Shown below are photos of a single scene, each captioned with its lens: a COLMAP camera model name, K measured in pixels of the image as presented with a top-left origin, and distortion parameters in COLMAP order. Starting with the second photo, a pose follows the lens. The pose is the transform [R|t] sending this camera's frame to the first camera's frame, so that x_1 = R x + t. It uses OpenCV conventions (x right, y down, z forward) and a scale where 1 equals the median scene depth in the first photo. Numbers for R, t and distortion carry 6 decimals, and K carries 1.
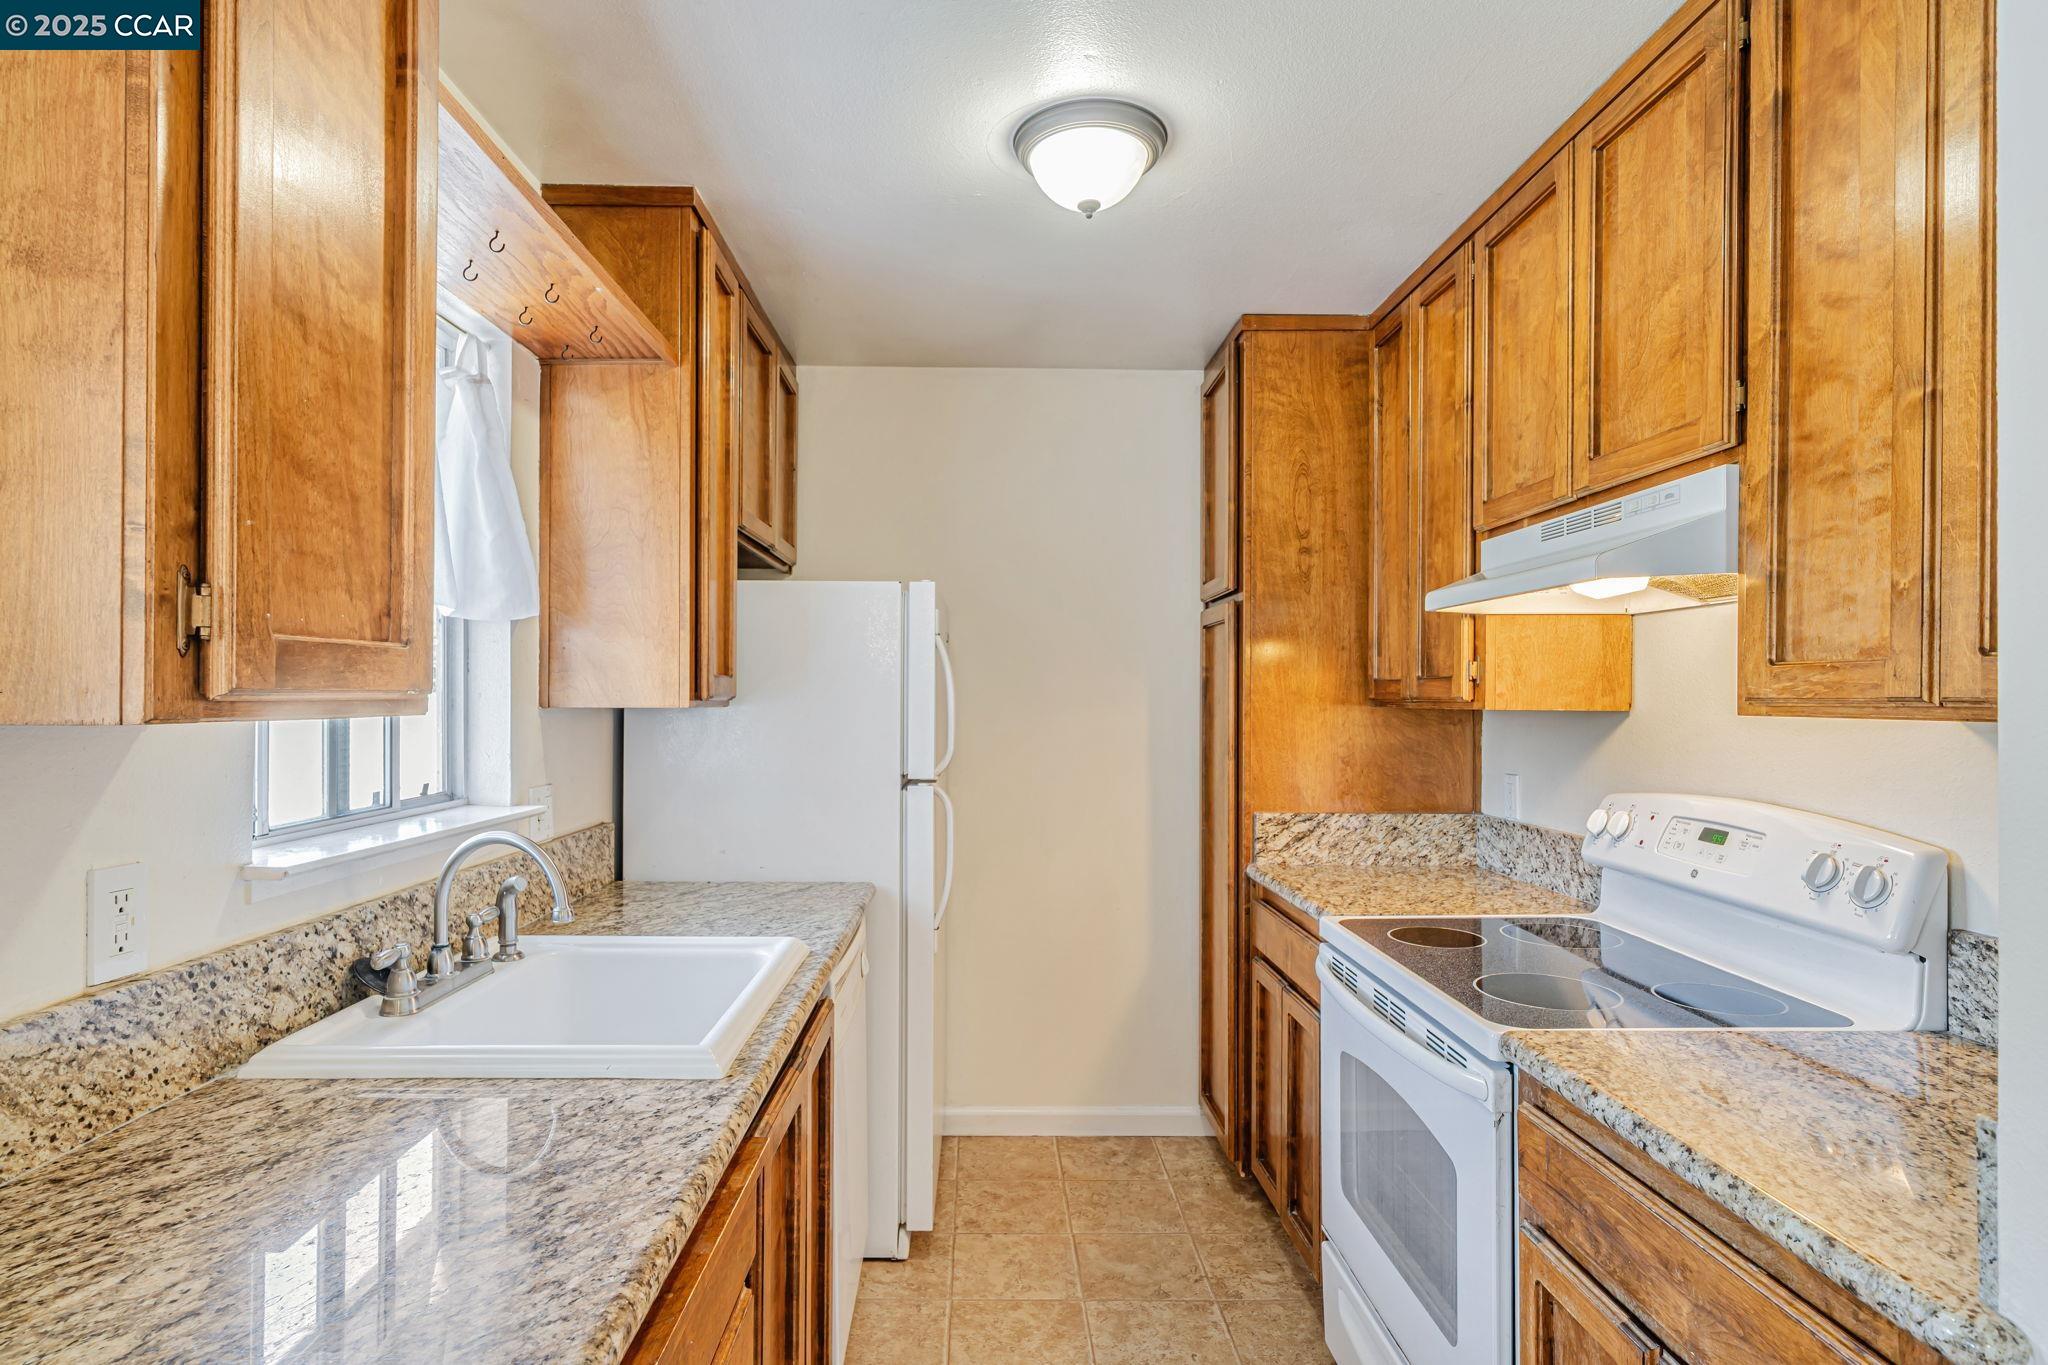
lens RADIAL K [[1086.6, 0, 1000.8], [0, 1086.6, 689.3], [0, 0, 1]] dist [0.001464, 0.000091]
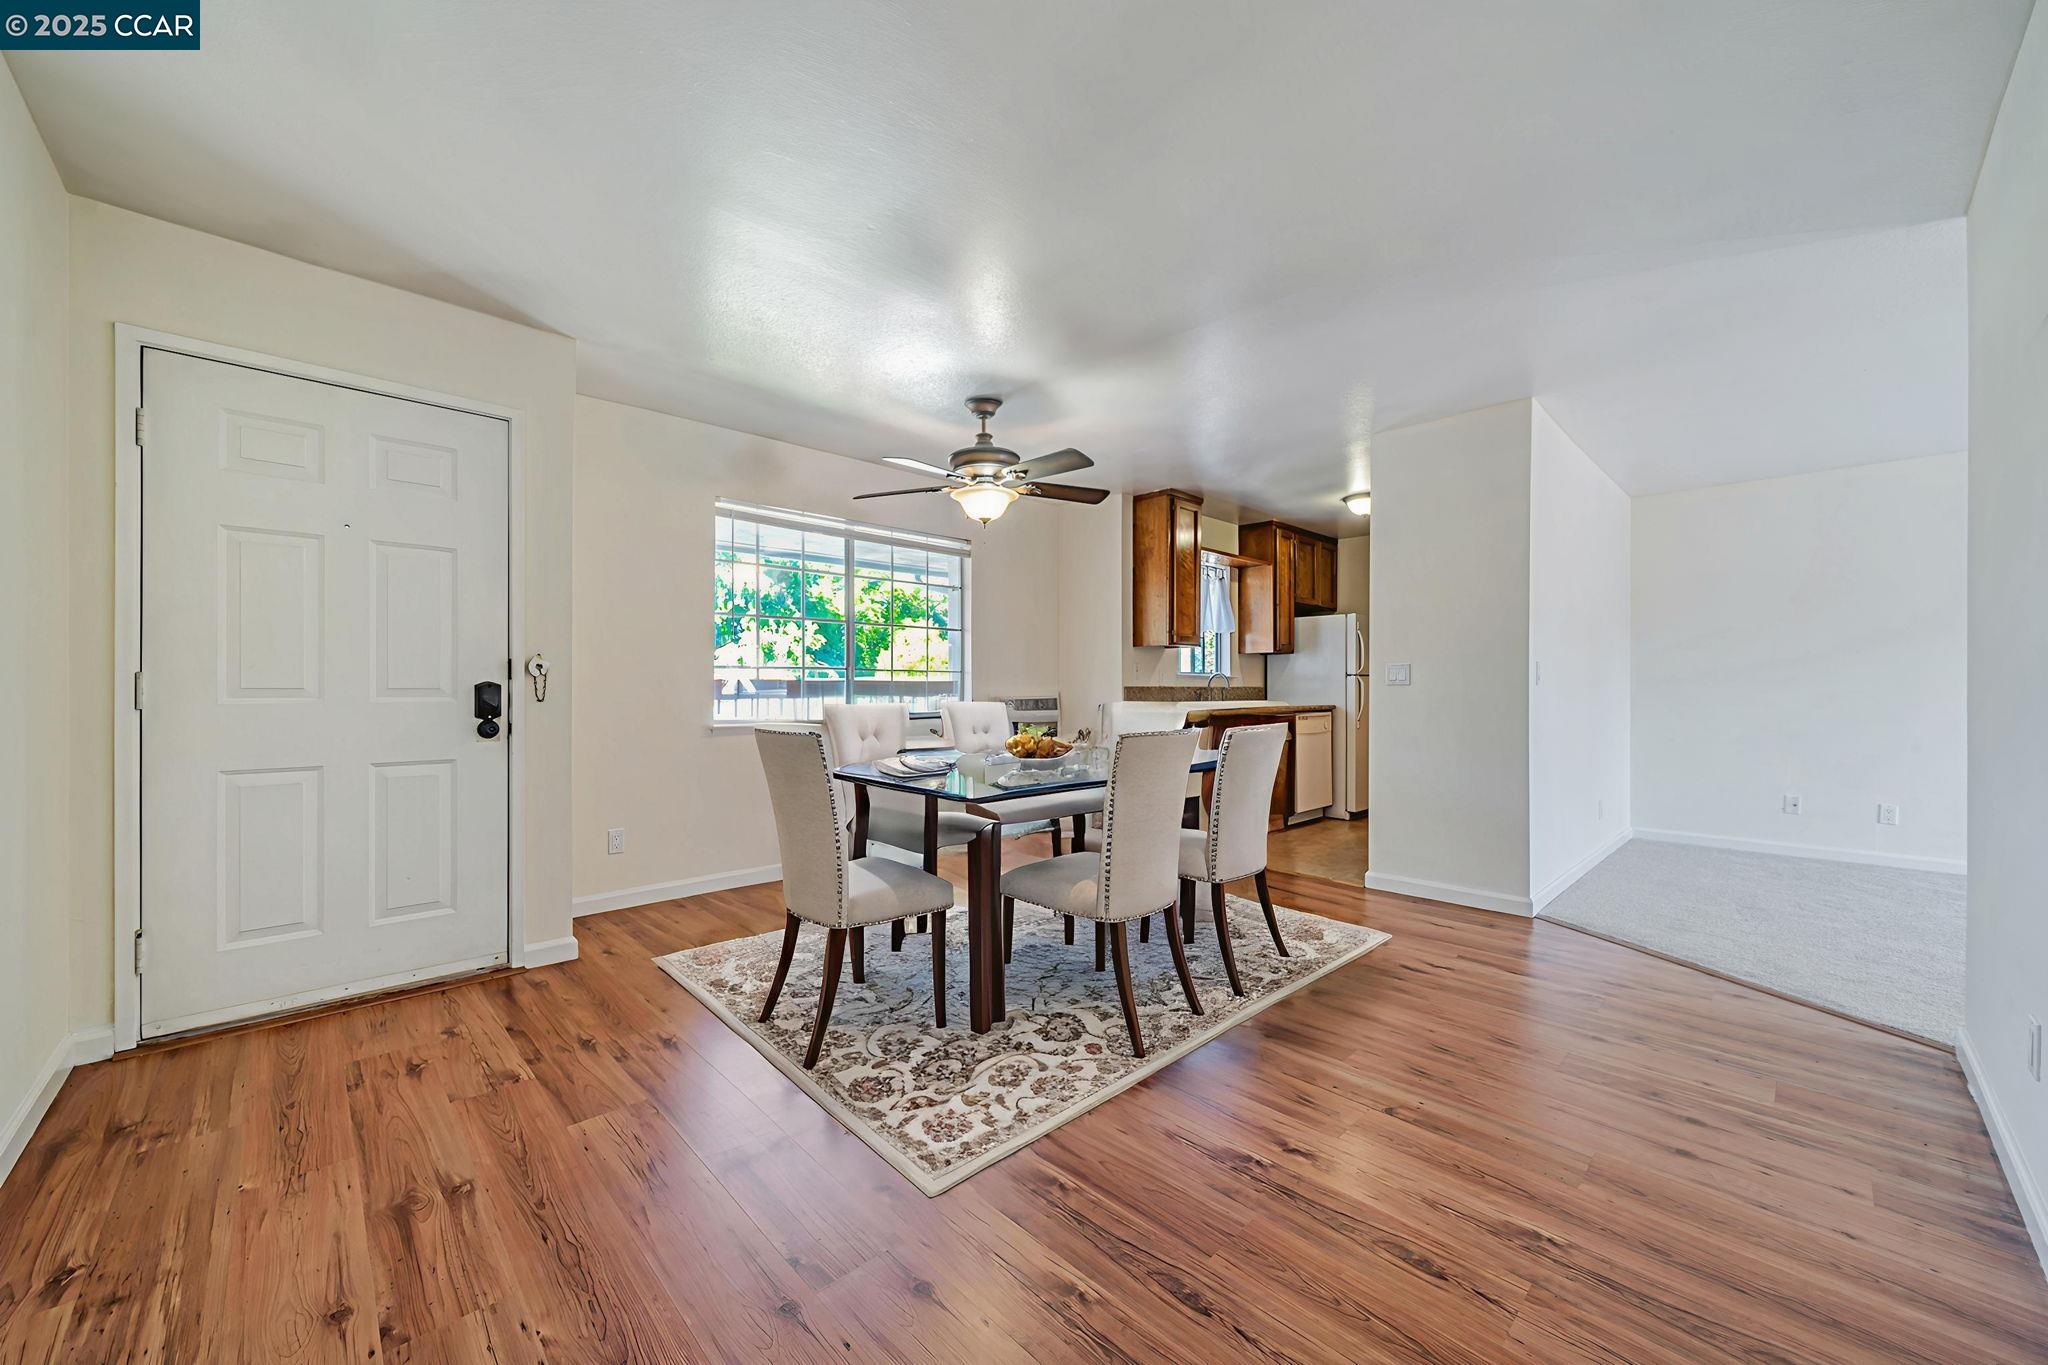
lens RADIAL K [[766.7, 0, 1001.6], [0, 766.7, 688.8], [0, 0, 1]] dist [-0.003871, -0.000237]
pose [[0.667073, -0.003022, -0.744986, 1.088676], [0.006751, 0.999975, 0.001988, 0.133459], [0.744962, -0.006355, 0.667077, -1.536202]]
